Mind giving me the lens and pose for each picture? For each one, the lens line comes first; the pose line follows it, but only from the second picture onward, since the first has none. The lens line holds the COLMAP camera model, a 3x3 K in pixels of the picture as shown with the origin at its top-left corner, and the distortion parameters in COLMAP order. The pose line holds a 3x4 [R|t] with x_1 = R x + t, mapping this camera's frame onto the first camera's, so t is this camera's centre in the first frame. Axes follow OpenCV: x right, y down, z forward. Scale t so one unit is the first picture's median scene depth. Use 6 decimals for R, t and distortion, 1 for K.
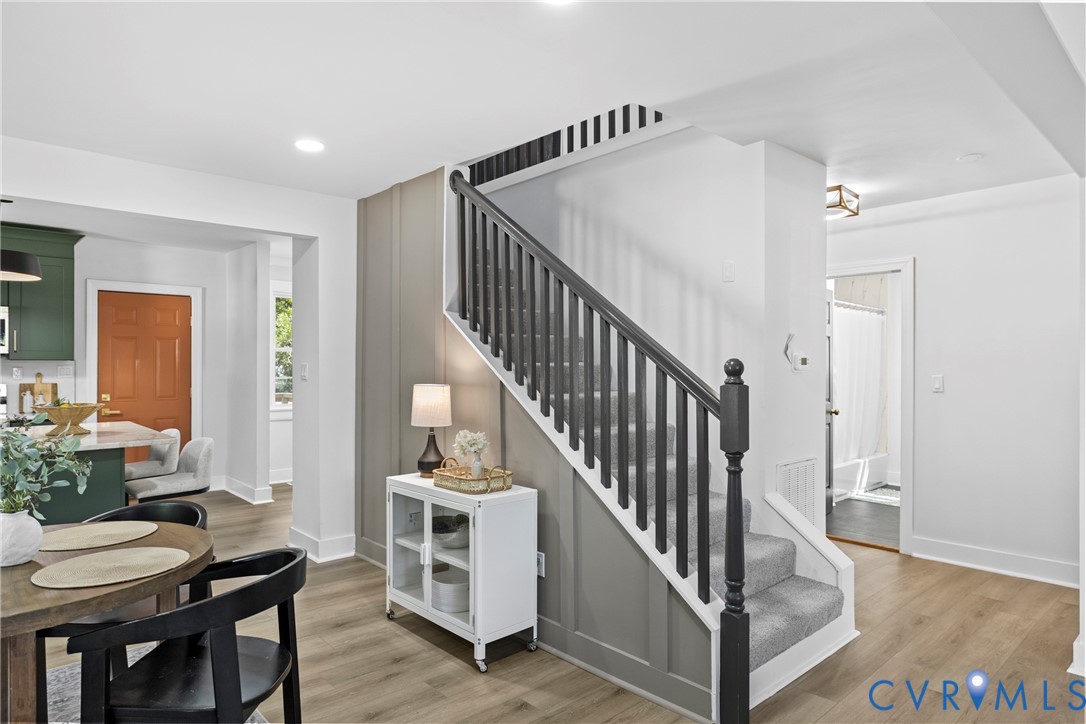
lens RADIAL K [[644.2, 0, 543.8], [0, 644.2, 363.0], [0, 0, 1]] dist [-0.002350, 0.000314]
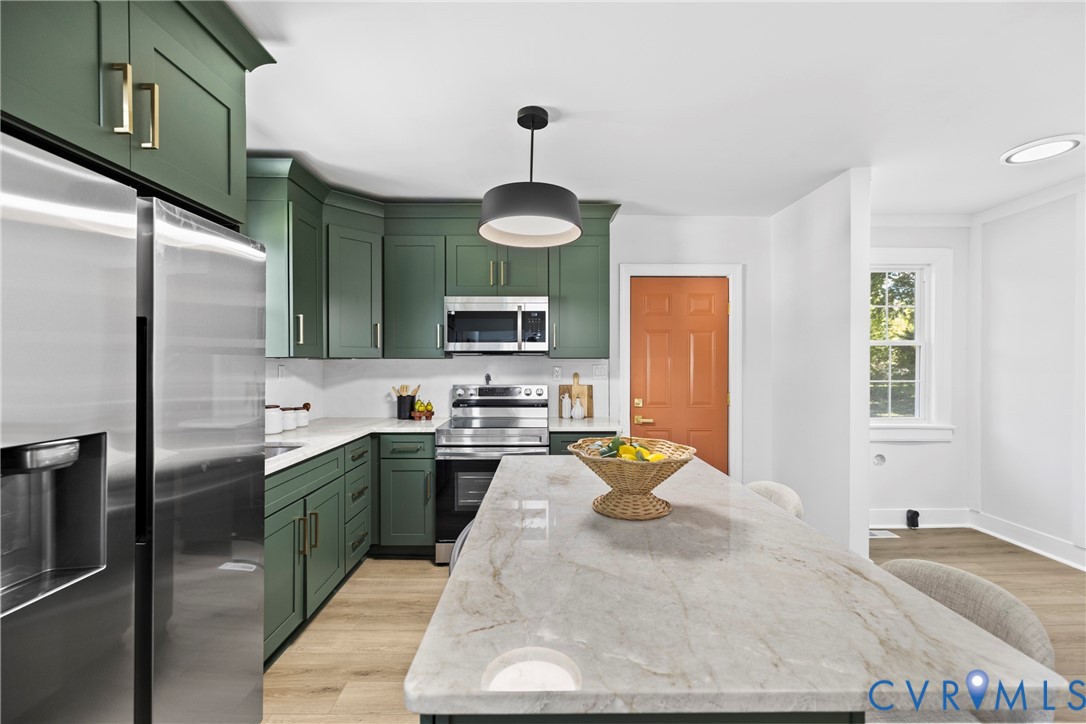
lens RADIAL K [[454.7, 0, 545.0], [0, 454.7, 364.7], [0, 0, 1]] dist [0.001138, 0.000009]
pose [[0.749620, 0.001195, -0.661868, -0.406418], [0.000963, 0.999995, 0.002897, 0.002004], [0.661868, -0.002809, 0.749615, 0.507409]]
